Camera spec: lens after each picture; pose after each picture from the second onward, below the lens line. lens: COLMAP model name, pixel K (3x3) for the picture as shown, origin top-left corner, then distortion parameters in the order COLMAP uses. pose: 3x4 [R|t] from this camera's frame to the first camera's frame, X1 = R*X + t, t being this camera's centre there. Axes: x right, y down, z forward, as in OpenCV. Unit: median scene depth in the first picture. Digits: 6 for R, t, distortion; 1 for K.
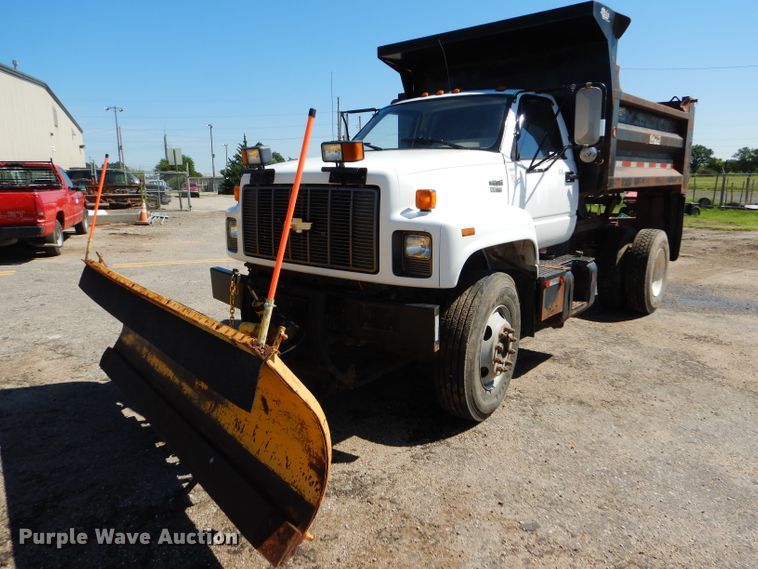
lens RADIAL K [[542.2, 0, 376.8], [0, 542.2, 279.9], [0, 0, 1]] dist [0.009025, -0.000980]
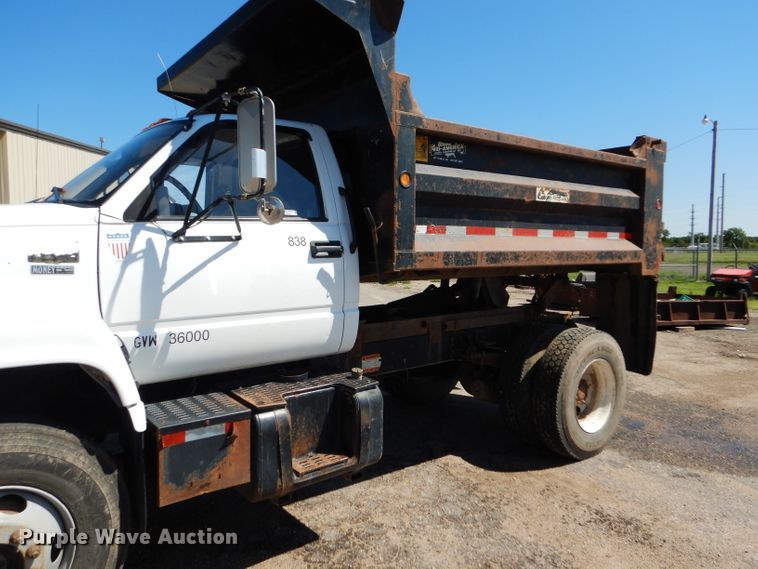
lens RADIAL K [[542.2, 0, 377.0], [0, 542.2, 279.6], [0, 0, 1]] dist [0.009025, -0.000980]
pose [[0.979726, 0.024820, -0.198801, 0.612467], [-0.049374, 0.991603, -0.119522, -0.096285], [0.194165, 0.126915, 0.972724, 0.470342]]
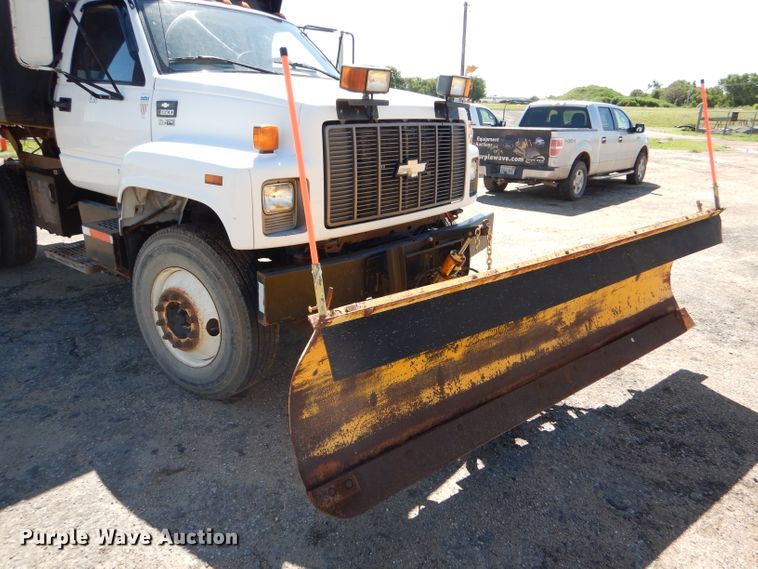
lens RADIAL K [[542.2, 0, 375.1], [0, 542.2, 278.7], [0, 0, 1]] dist [0.009025, -0.000980]
pose [[-0.013128, -0.294536, 0.955550, -0.908745], [0.166863, 0.941587, 0.292524, -0.175574], [-0.985893, 0.163286, 0.036786, 0.933694]]
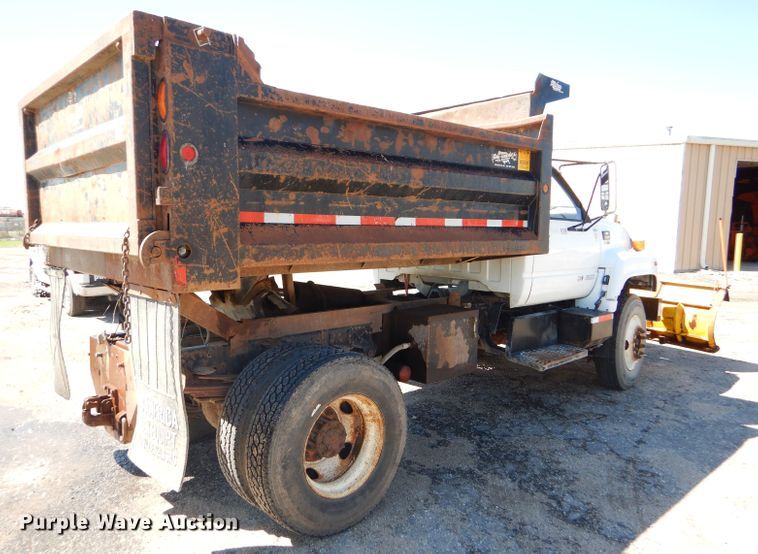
lens RADIAL K [[564.4, 0, 379.1], [0, 564.4, 279.3], [0, 0, 1]] dist [0.010925, -0.002273]
pose [[-0.993228, -0.009951, 0.115754, 0.251139], [0.022924, 0.959954, 0.279217, -0.517822], [-0.113897, 0.279979, -0.953226, 2.605803]]
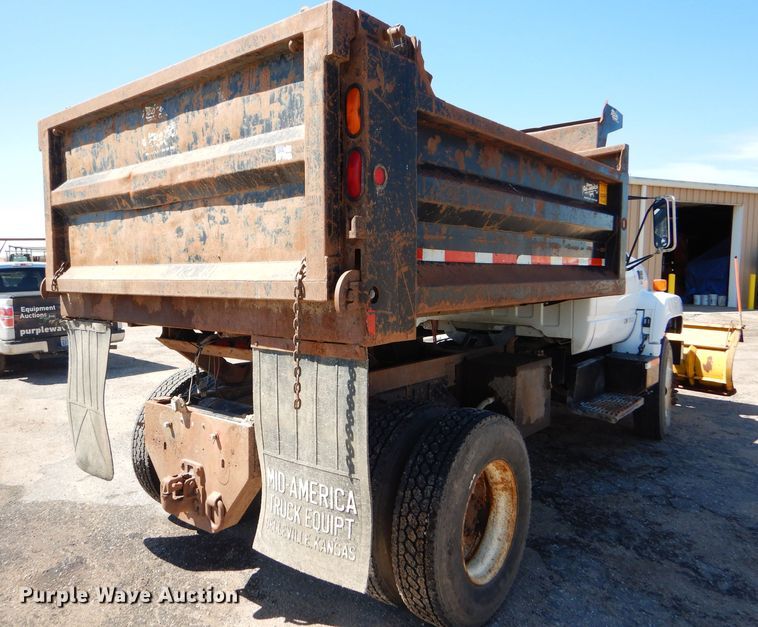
lens RADIAL K [[597.3, 0, 336.4], [0, 597.3, 308.2], [0, 0, 1]] dist [0.012644, -0.002157]
pose [[-0.999908, 0.012095, 0.006074, 0.553052], [0.013229, 0.968247, 0.249647, -0.502666], [-0.002861, 0.249704, -0.968318, 2.554576]]
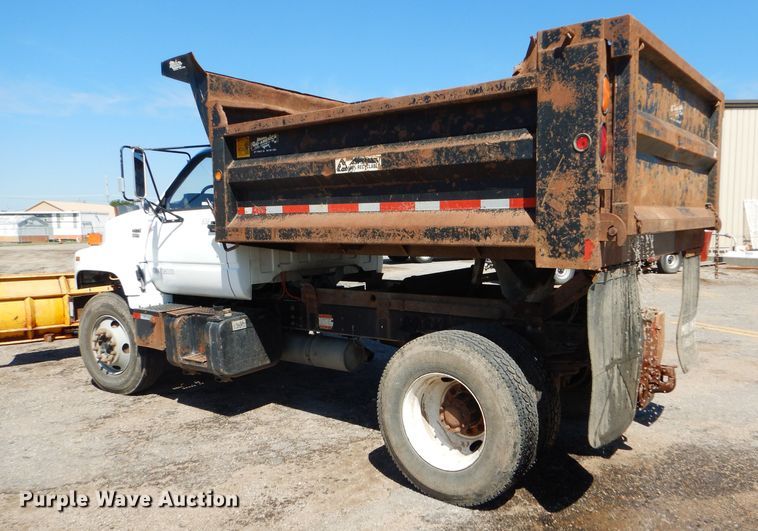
lens RADIAL K [[600.9, 0, 417.9], [0, 600.9, 285.5], [0, 0, 1]] dist [0.009225, -0.001550]
pose [[0.086966, 0.113063, -0.989774, 1.636420], [-0.175077, 0.979810, 0.096542, -0.286820], [0.980706, 0.164891, 0.105005, 1.426067]]
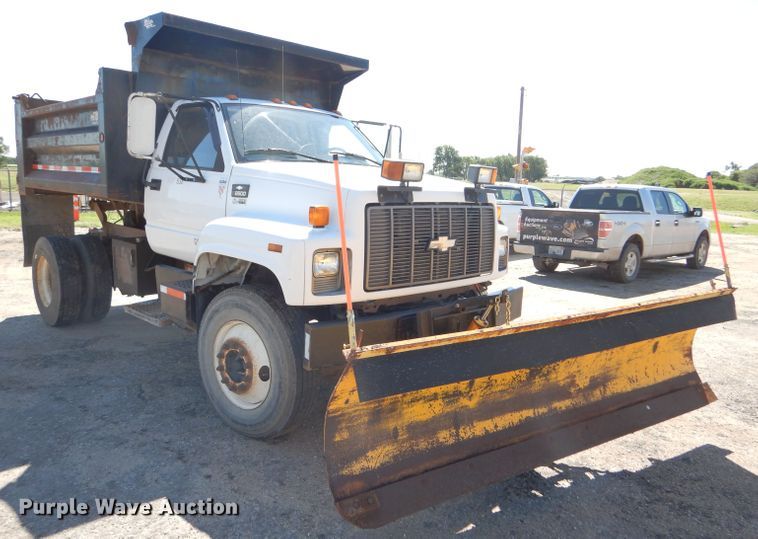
lens RADIAL K [[572.6, 0, 372.1], [0, 572.6, 273.9], [0, 0, 1]] dist [0.008003, 0.004438]
pose [[0.088818, -0.146010, 0.985288, -1.066120], [0.150554, 0.979800, 0.131625, -0.181009], [-0.984604, 0.136648, 0.109007, 0.903022]]
